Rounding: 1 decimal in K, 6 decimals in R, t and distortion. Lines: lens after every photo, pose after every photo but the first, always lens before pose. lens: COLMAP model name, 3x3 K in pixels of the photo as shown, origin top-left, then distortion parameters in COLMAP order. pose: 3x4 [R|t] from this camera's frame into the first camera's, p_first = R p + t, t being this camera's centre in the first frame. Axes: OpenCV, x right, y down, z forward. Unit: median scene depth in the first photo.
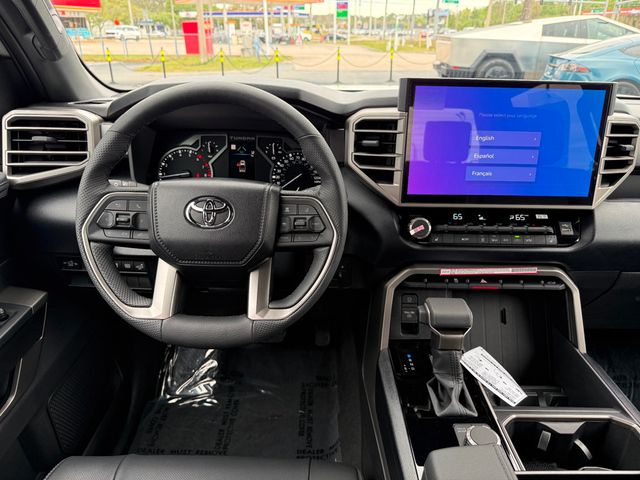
lens RADIAL K [[455.9, 0, 322.3], [0, 455.9, 241.7], [0, 0, 1]] dist [0.057987, -0.078613]
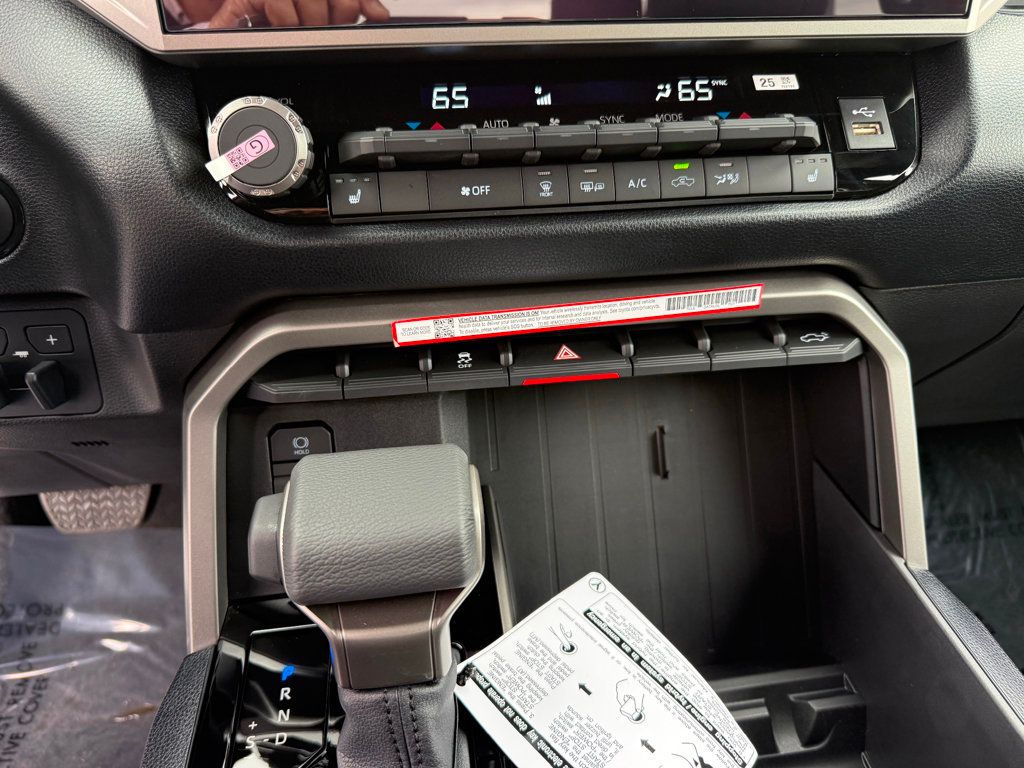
lens RADIAL K [[729.5, 0, 514.8], [0, 729.5, 378.9], [0, 0, 1]] dist [0.057987, -0.078613]
pose [[0.992355, -0.085724, 0.088787, 0.291007], [0.070639, 0.984431, 0.160954, 0.032030], [-0.101202, -0.153452, 0.982960, 0.604620]]
